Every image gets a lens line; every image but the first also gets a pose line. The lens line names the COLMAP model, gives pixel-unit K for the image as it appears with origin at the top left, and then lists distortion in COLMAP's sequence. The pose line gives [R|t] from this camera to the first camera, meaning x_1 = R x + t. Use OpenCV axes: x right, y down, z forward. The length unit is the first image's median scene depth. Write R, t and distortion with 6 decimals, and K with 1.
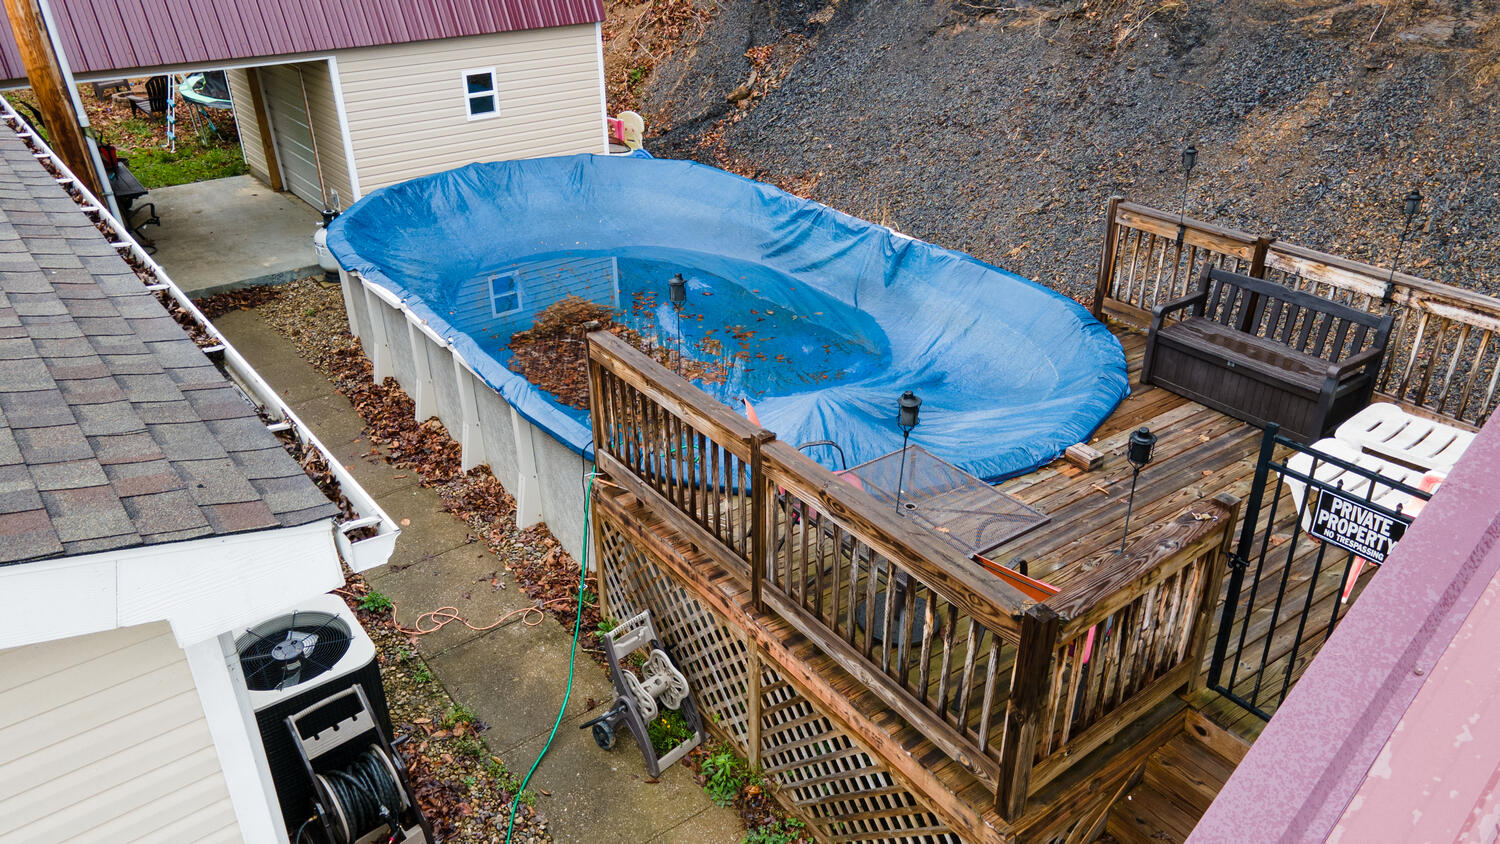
lens RADIAL K [[1093.1, 0, 750.0], [0, 1093.1, 422.0], [0, 0, 1]] dist [0.044993, 0.004584]
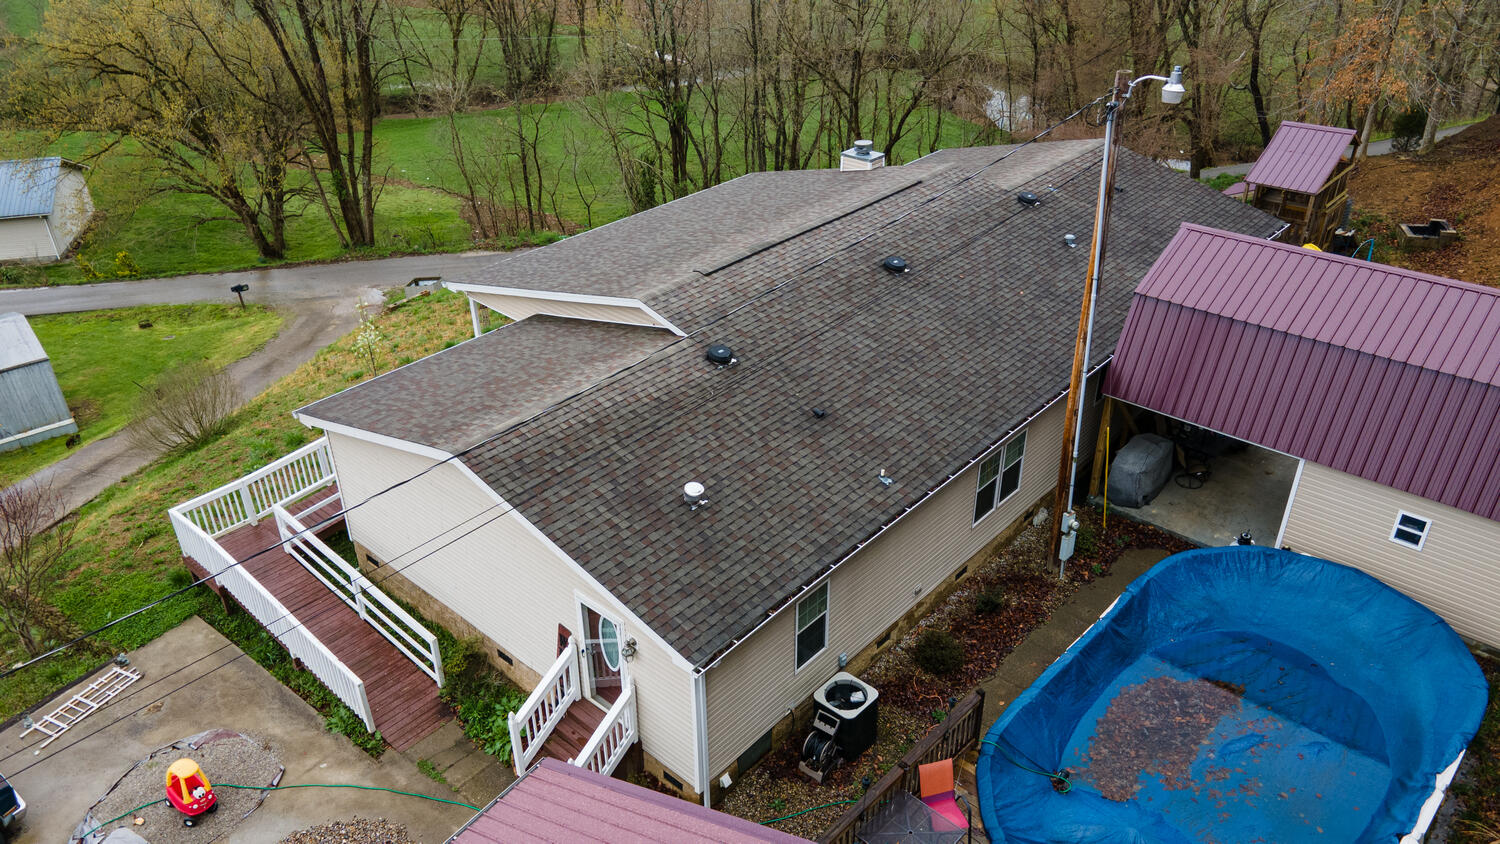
lens RADIAL K [[1093.1, 0, 750.0], [0, 1093.1, 422.0], [0, 0, 1]] dist [0.044993, 0.004584]
pose [[0.189476, 0.505342, -0.841860, 1.082596], [-0.457636, 0.804022, 0.379629, -0.918073], [0.868717, 0.313335, 0.383605, -0.345065]]
